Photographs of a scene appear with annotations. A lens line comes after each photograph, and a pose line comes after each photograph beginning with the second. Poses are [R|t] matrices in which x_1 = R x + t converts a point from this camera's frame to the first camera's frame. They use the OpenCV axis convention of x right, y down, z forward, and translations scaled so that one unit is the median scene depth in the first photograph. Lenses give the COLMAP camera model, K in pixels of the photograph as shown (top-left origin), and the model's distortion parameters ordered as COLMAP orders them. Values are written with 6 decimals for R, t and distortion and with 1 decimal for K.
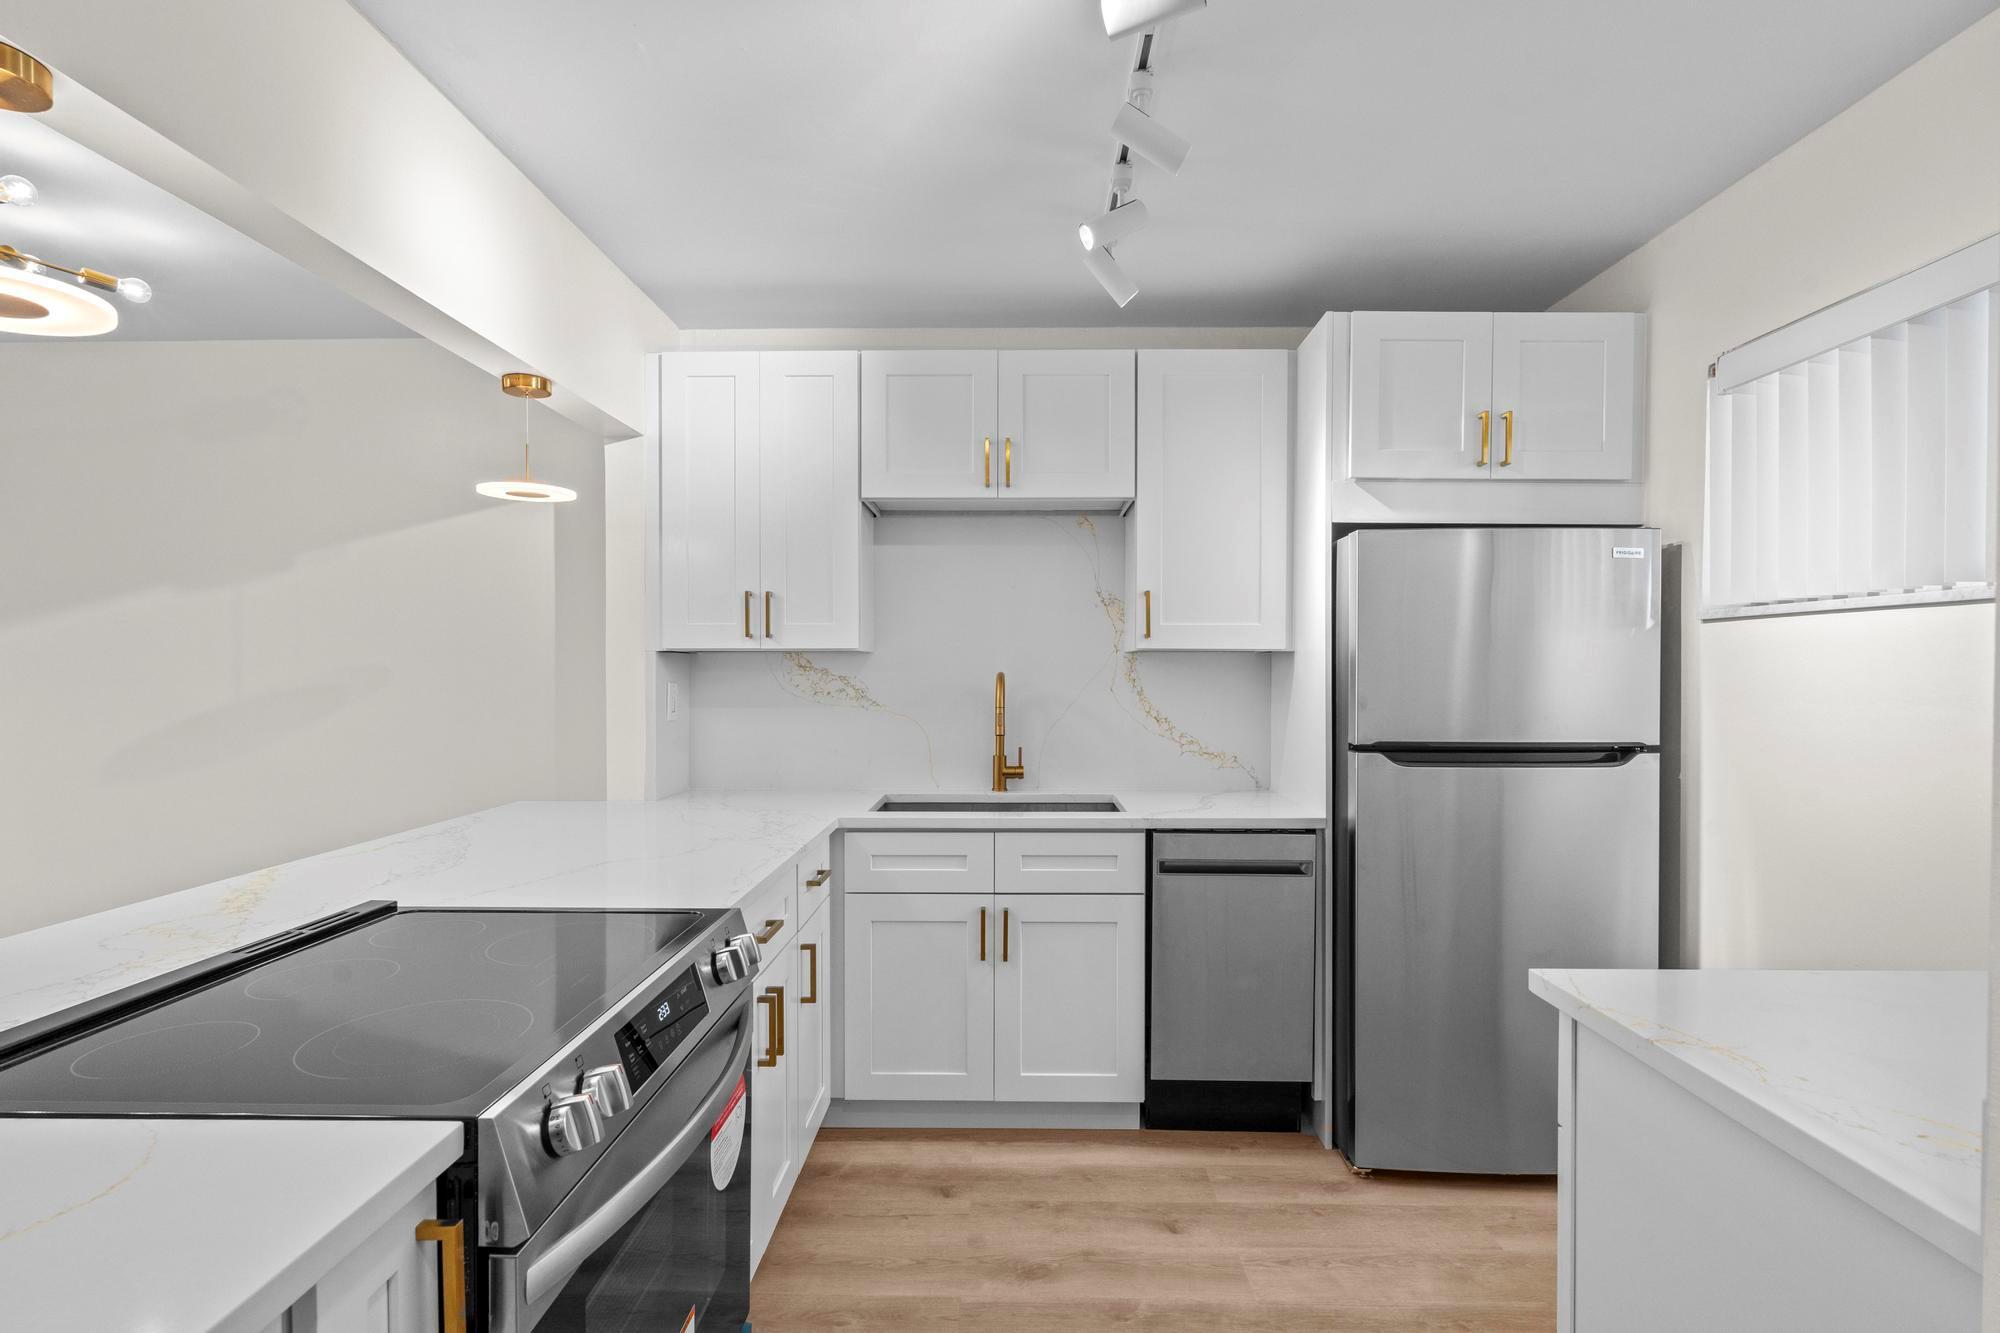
lens RADIAL K [[941.2, 0, 1002.3], [0, 941.2, 678.3], [0, 0, 1]] dist [-0.004780, 0.001827]
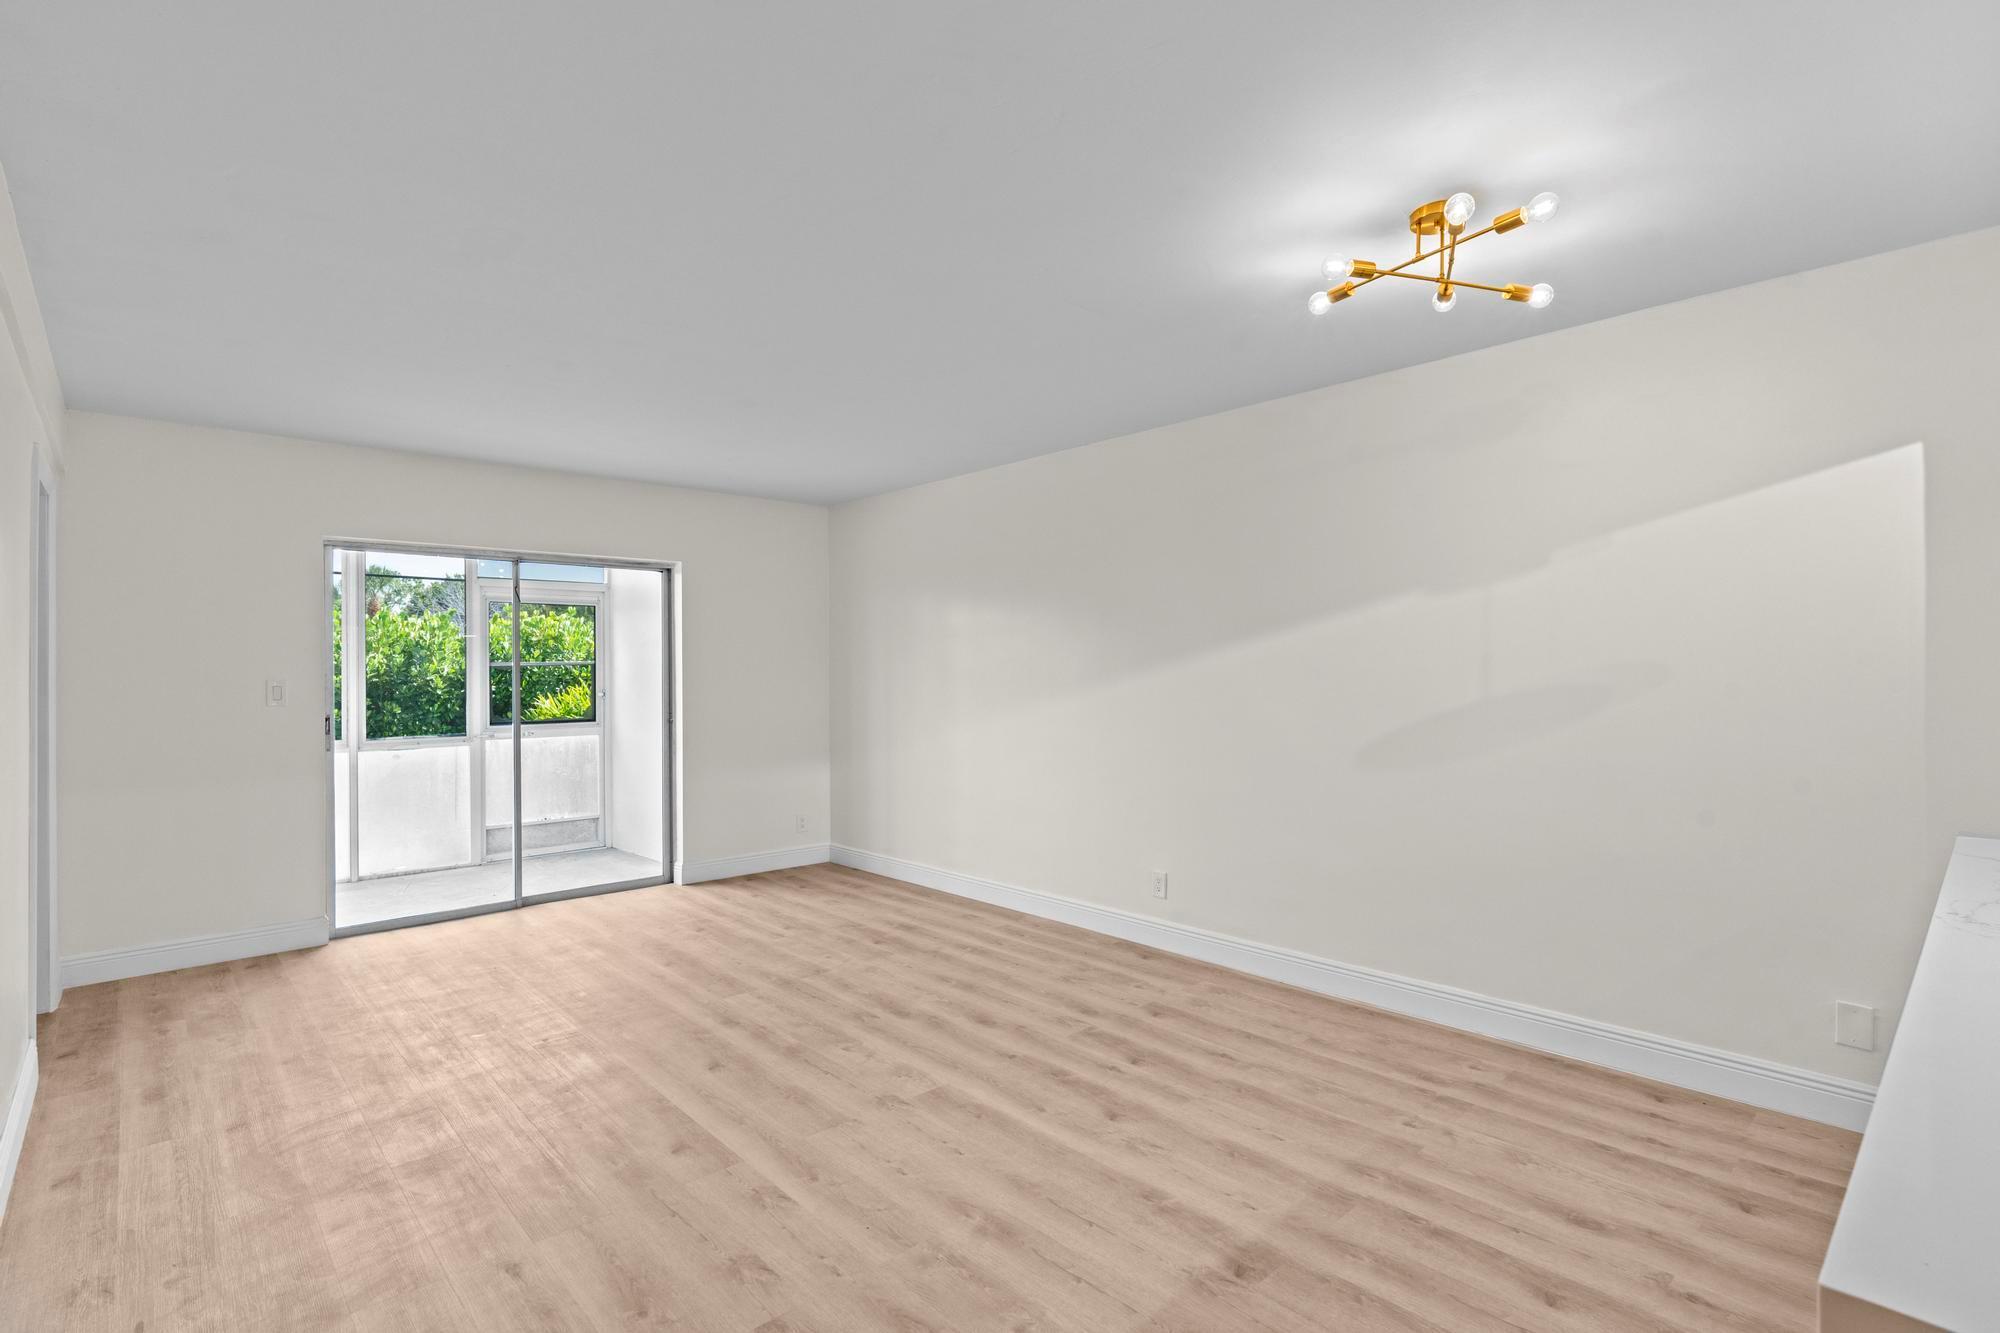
lens RADIAL K [[941.2, 0, 998.9], [0, 941.2, 671.8], [0, 0, 1]] dist [-0.004780, 0.001827]
pose [[0.687817, -0.002539, -0.725880, -0.555410], [-0.000524, 0.999992, -0.003994, -0.000757], [0.725884, 0.003128, 0.687810, -0.120909]]
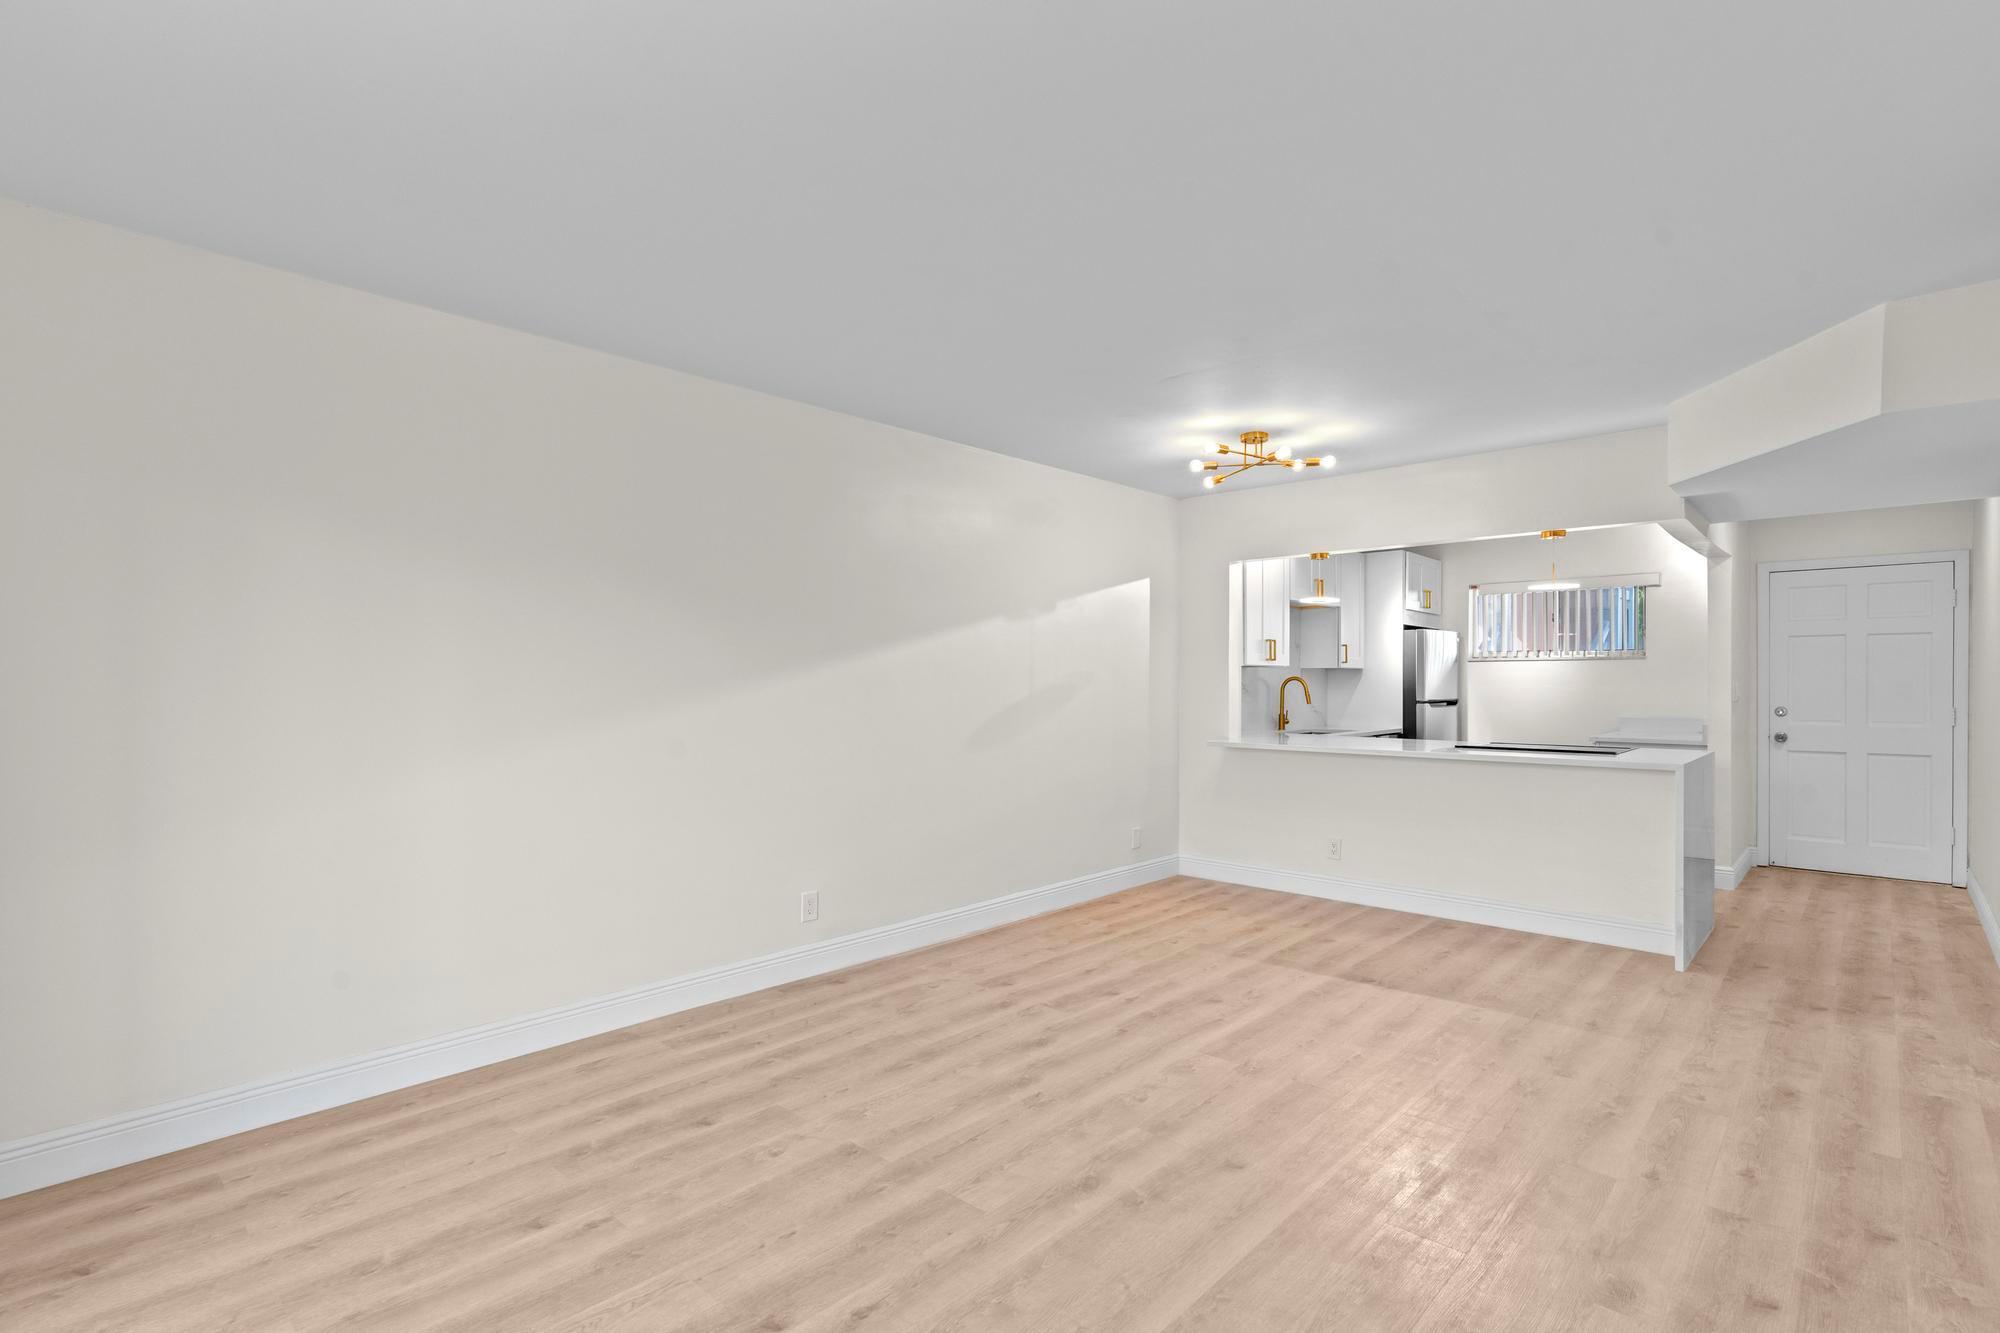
lens RADIAL K [[941.2, 0, 1002.1], [0, 941.2, 688.9], [0, 0, 1]] dist [-0.004780, 0.001827]
pose [[0.674318, -0.005348, 0.738422, -2.549785], [0.007279, 0.999973, 0.000595, 0.019583], [-0.738406, 0.004973, 0.674339, -0.021284]]
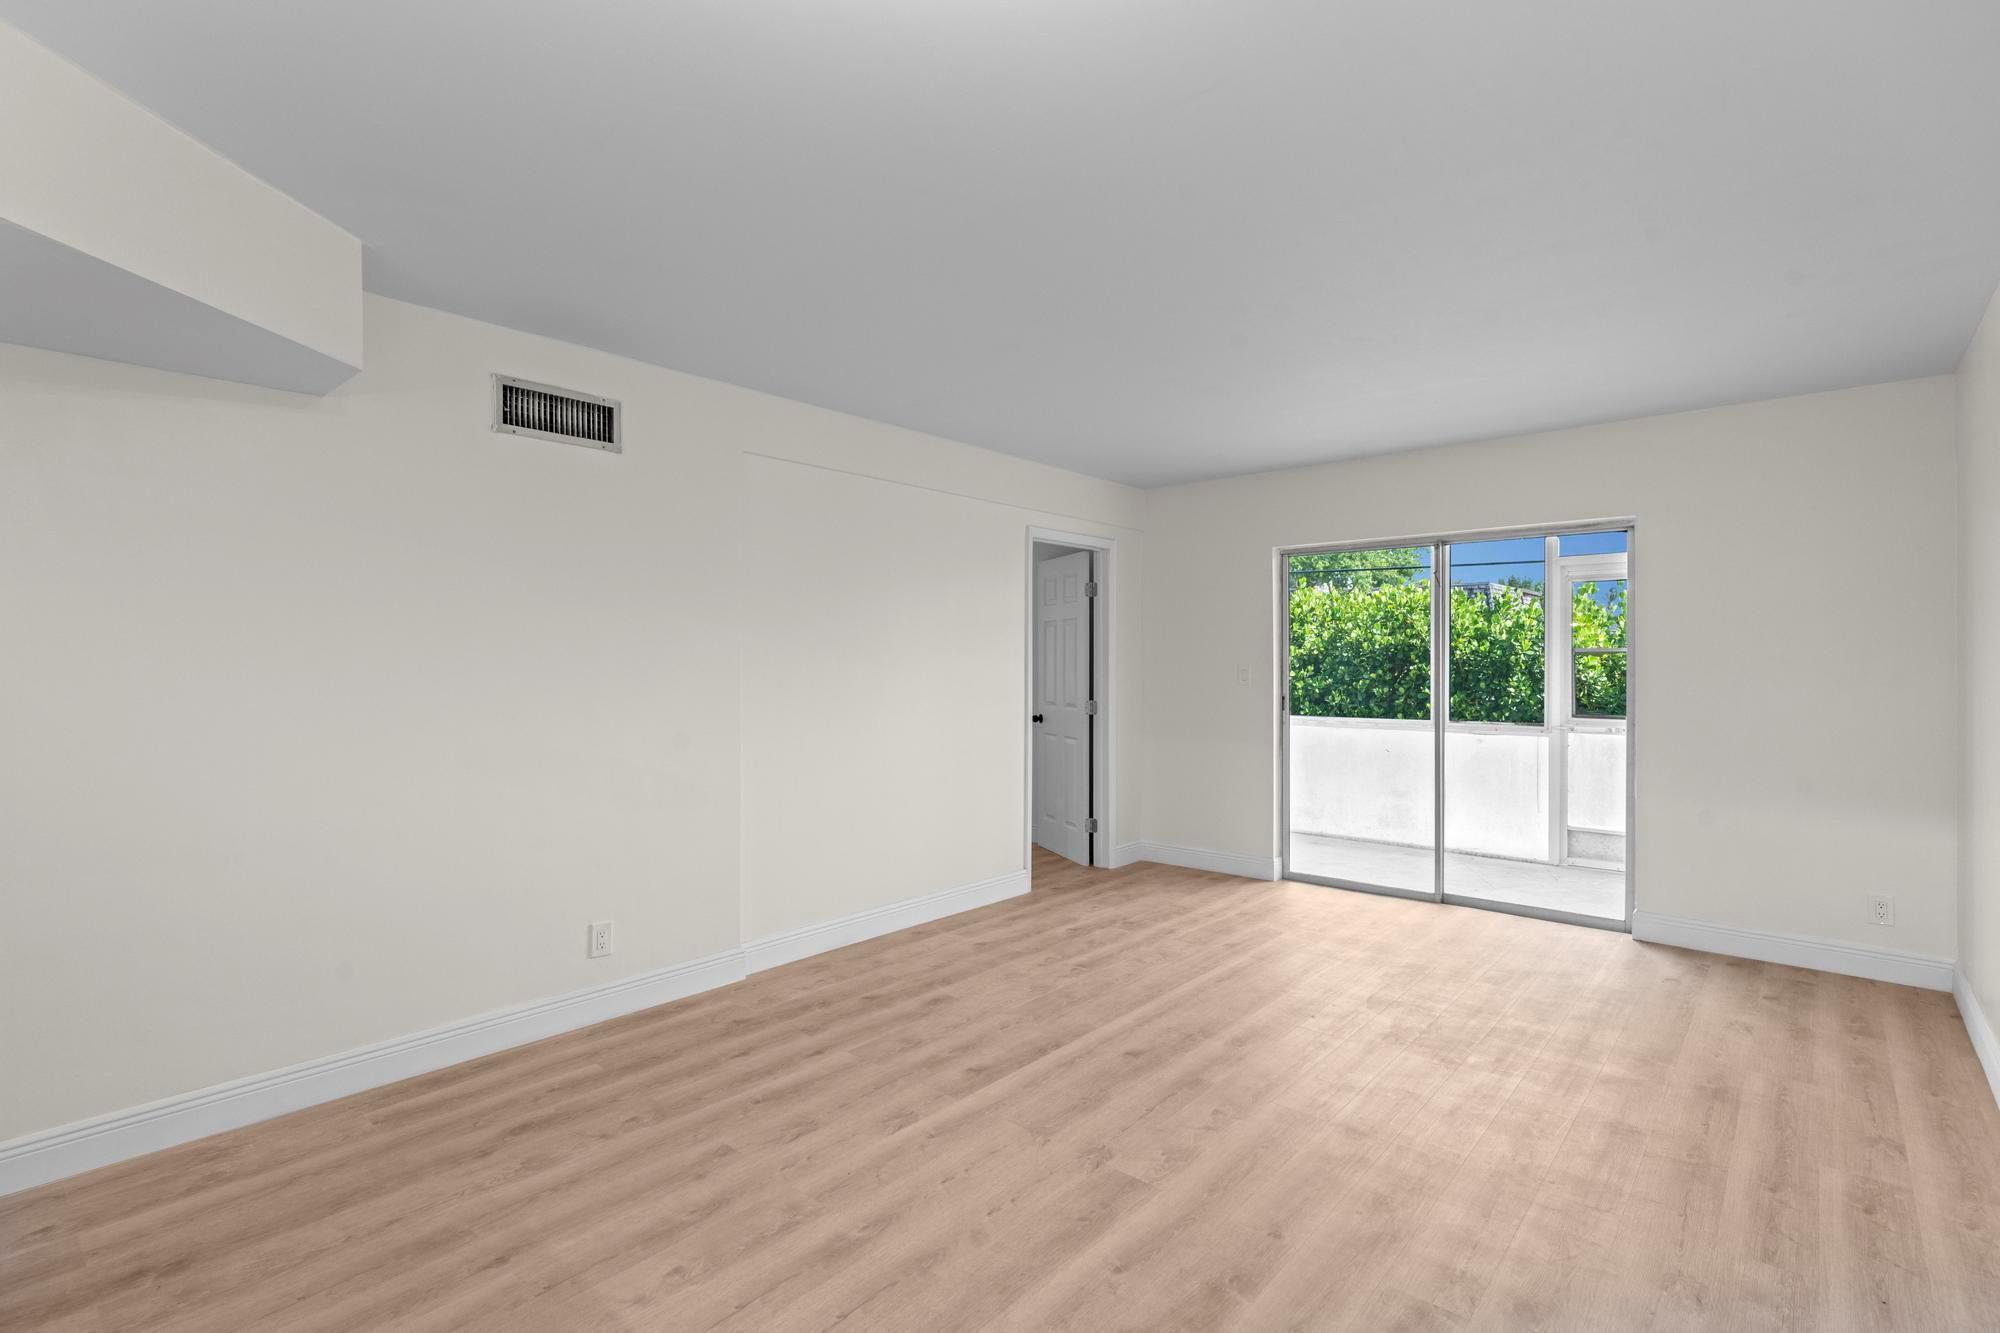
lens RADIAL K [[941.2, 0, 999.6], [0, 941.2, 677.6], [0, 0, 1]] dist [-0.004780, 0.001827]
pose [[-0.651367, 0.015454, -0.758605, -0.658229], [-0.005365, 0.999674, 0.024972, -0.014148], [0.758744, 0.020336, -0.651072, 1.105635]]
